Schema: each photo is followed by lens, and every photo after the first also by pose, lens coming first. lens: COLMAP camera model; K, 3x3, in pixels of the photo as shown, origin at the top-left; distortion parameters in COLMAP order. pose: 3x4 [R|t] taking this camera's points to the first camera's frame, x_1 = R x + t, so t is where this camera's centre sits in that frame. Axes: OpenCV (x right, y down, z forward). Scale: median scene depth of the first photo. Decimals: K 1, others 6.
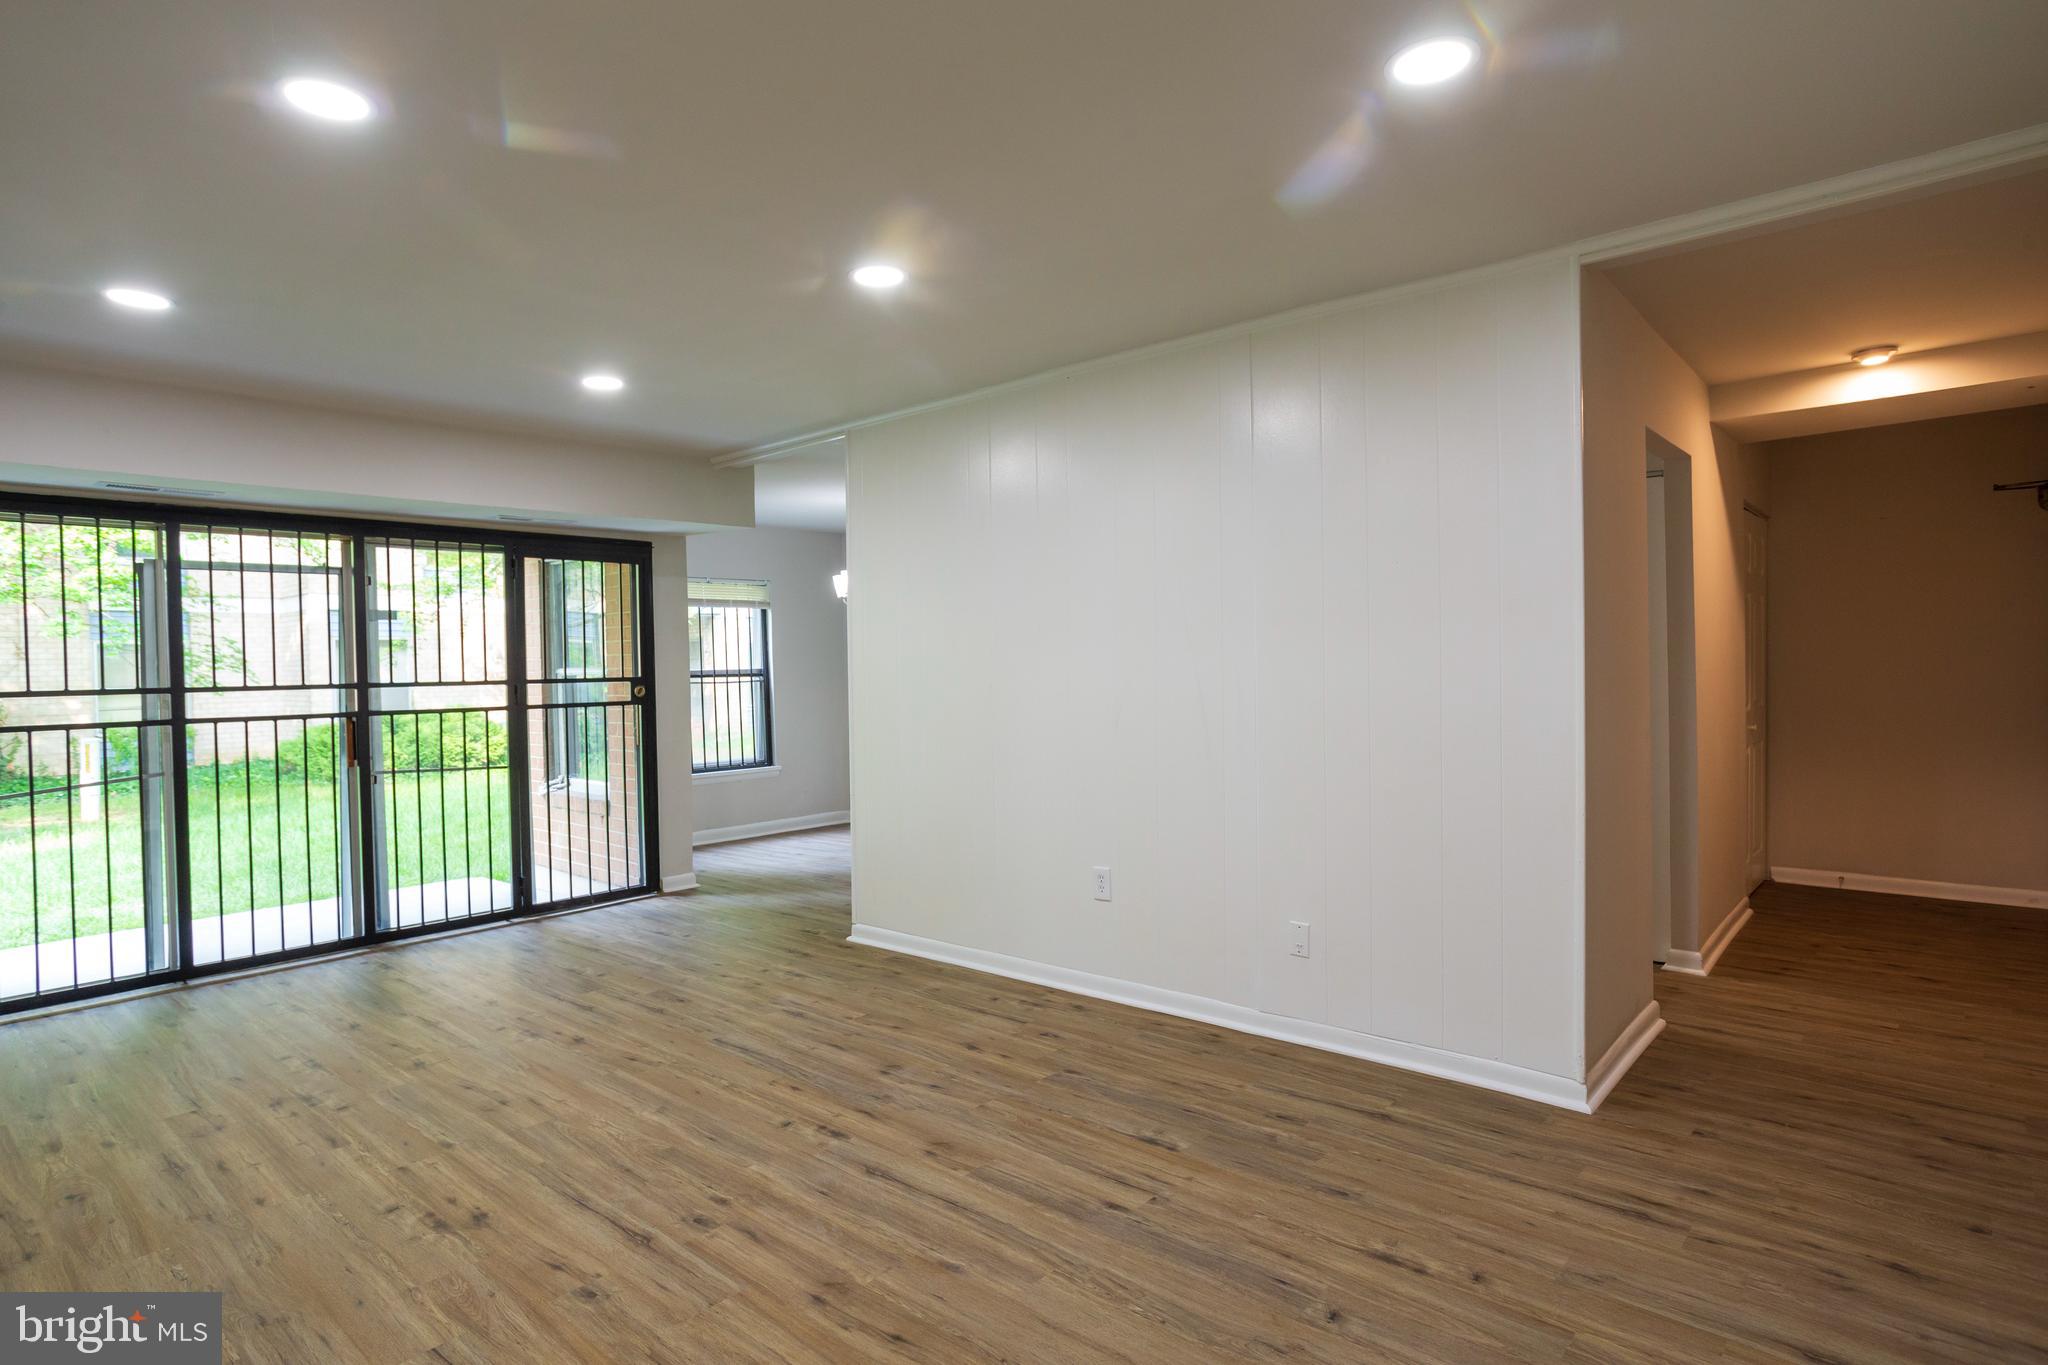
lens RADIAL K [[1094.4, 0, 1020.1], [0, 1094.4, 677.7], [0, 0, 1]] dist [-0.050336, 0.035195]
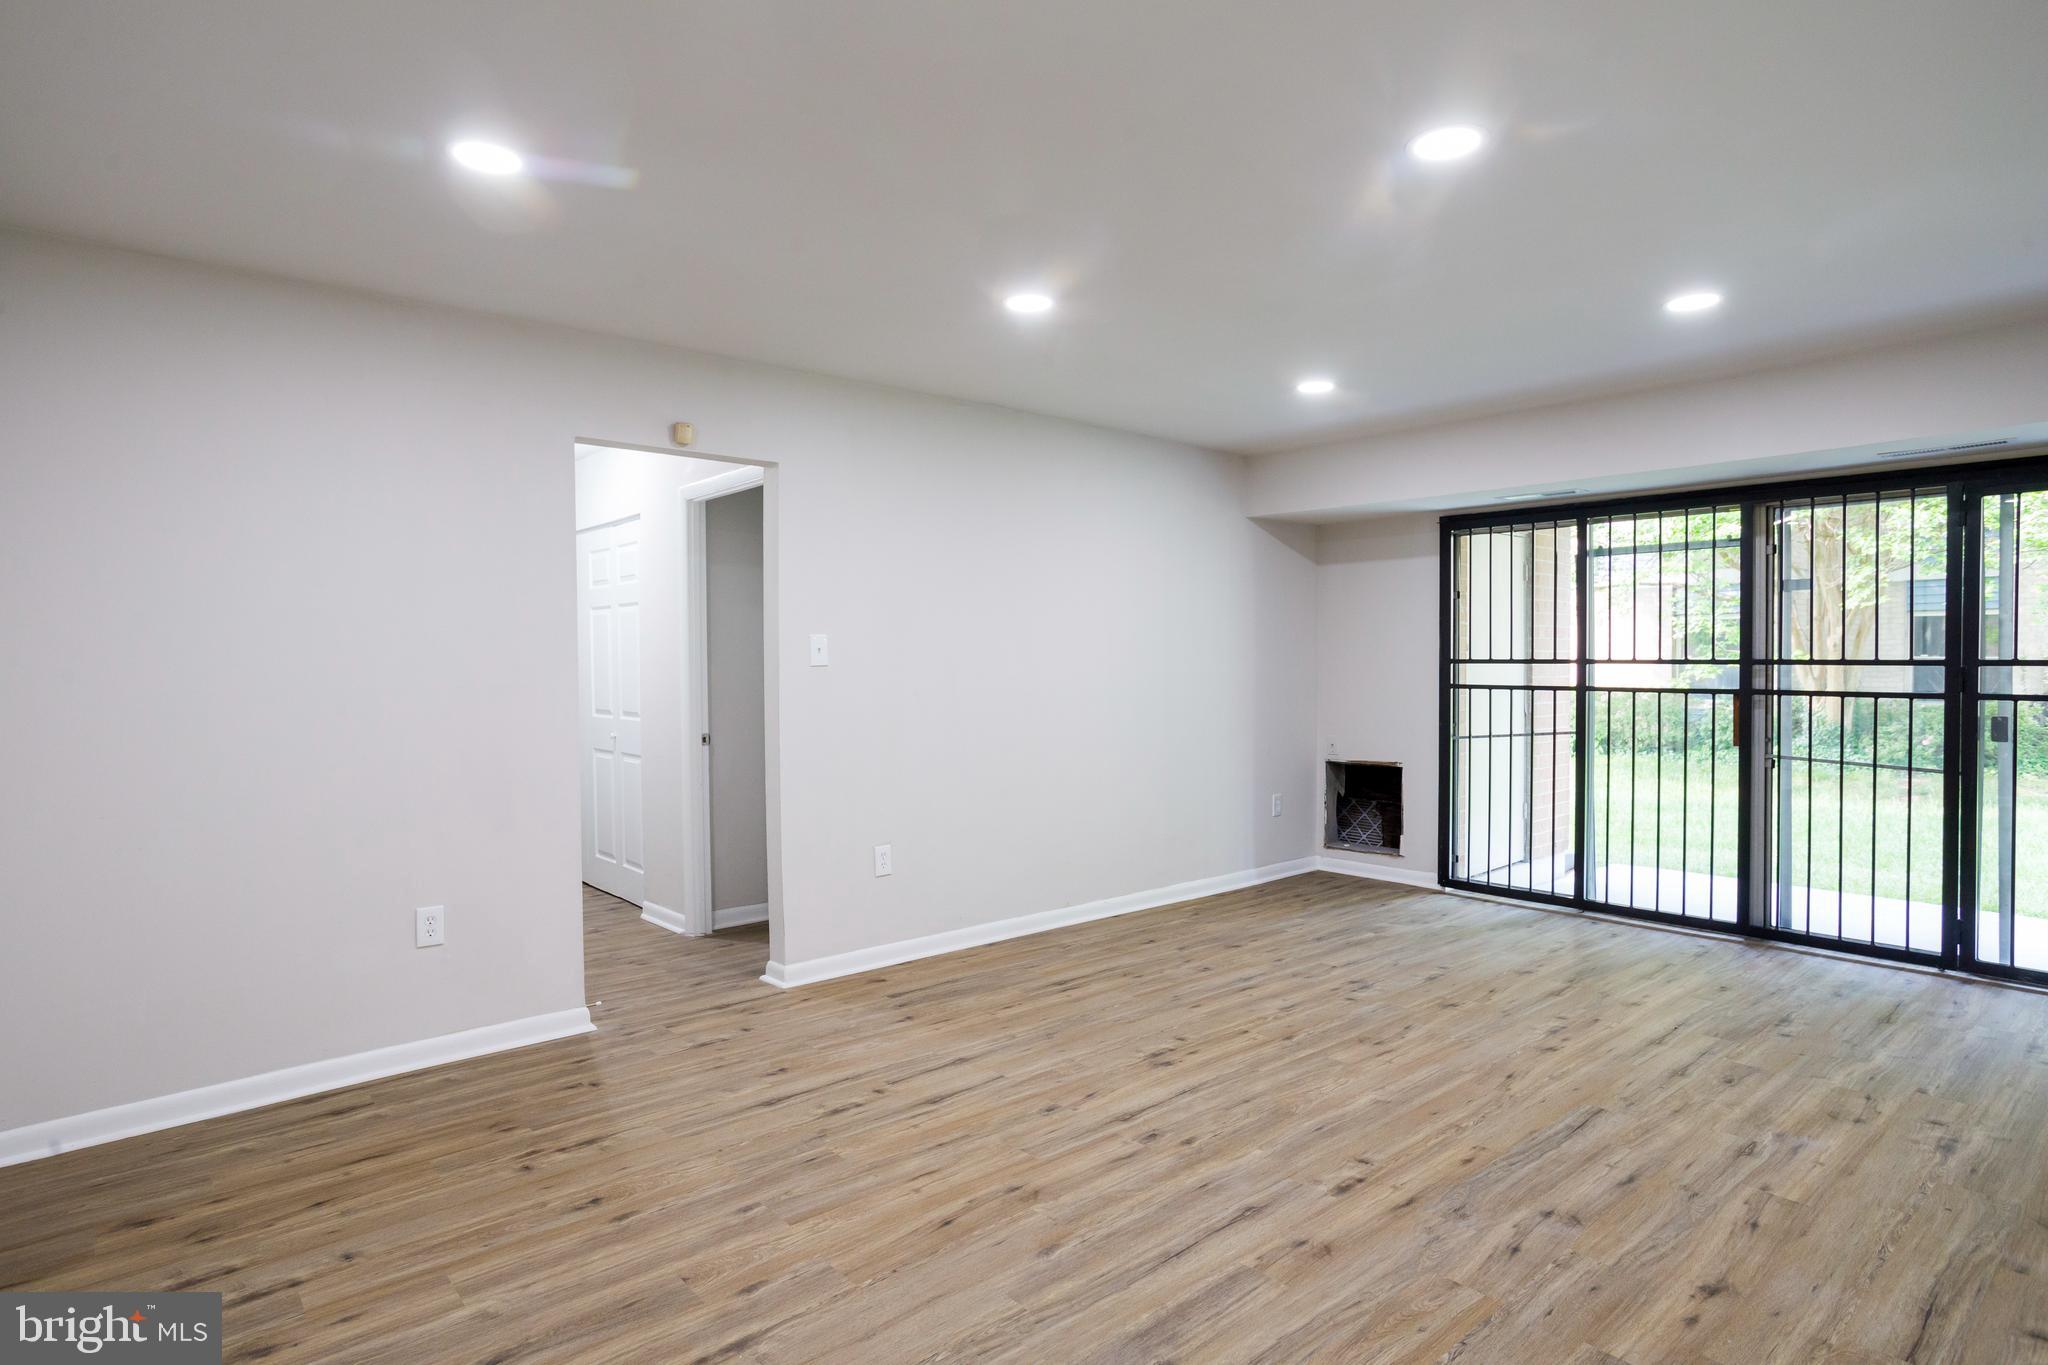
lens RADIAL K [[1094.4, 0, 1020.1], [0, 1094.4, 677.7], [0, 0, 1]] dist [-0.050336, 0.035195]
pose [[-0.136303, 0.040764, -0.989828, 0.565871], [-0.006251, 0.999098, 0.042006, -0.020020], [0.990647, 0.011913, -0.135926, 0.680339]]
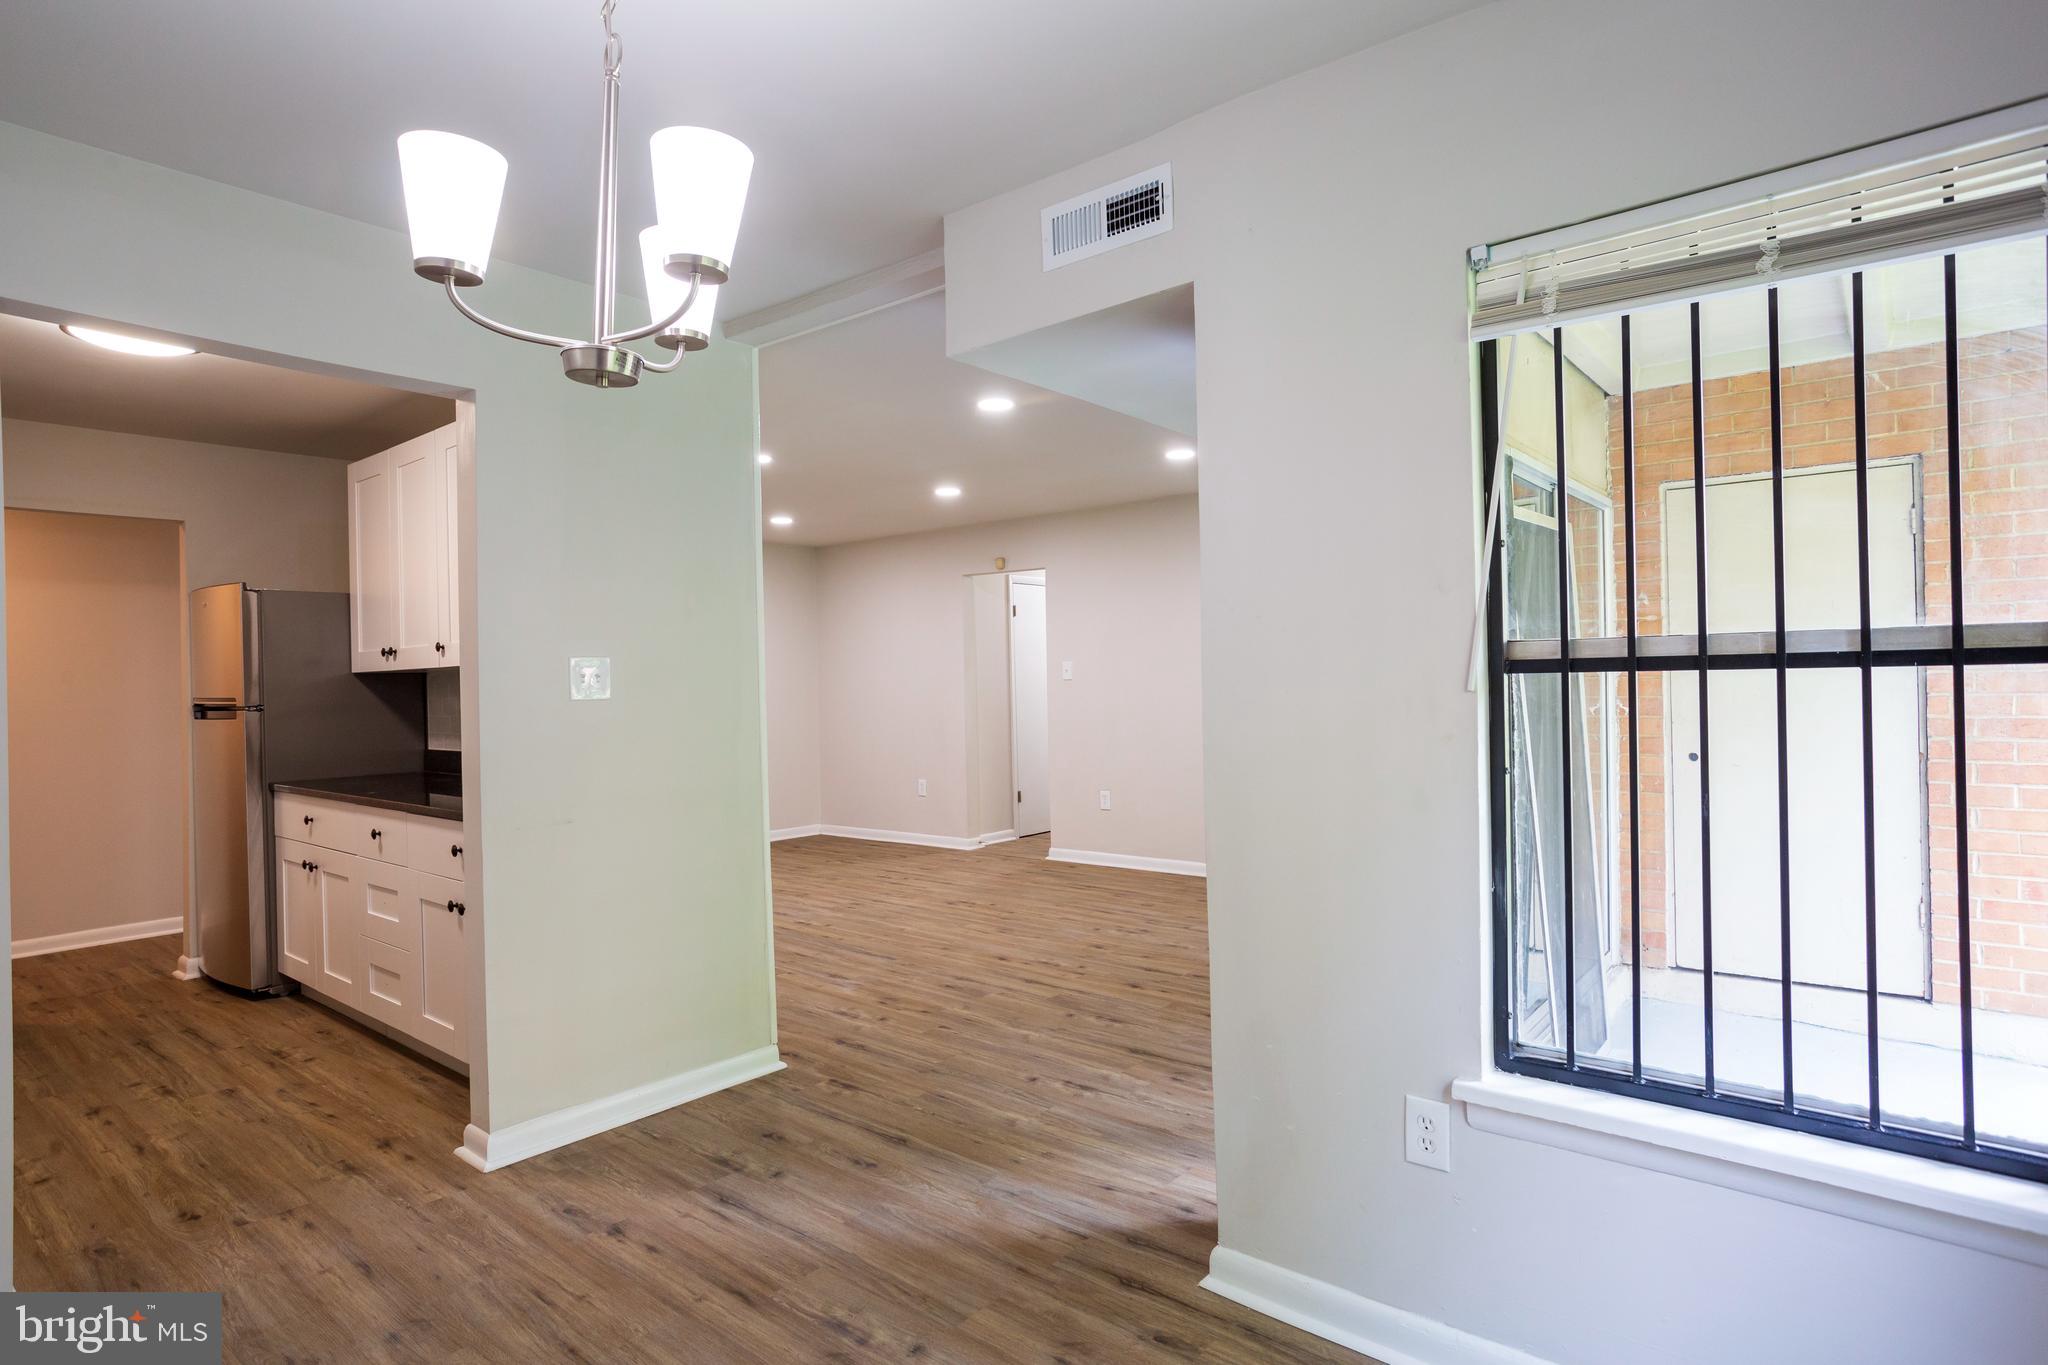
lens RADIAL K [[1094.4, 0, 1020.1], [0, 1094.4, 677.7], [0, 0, 1]] dist [-0.050336, 0.035195]
pose [[-0.998789, 0.037708, -0.031591, -0.406105], [0.037356, 0.999234, 0.011657, -0.014382], [0.032006, 0.010463, -0.999433, 2.328851]]
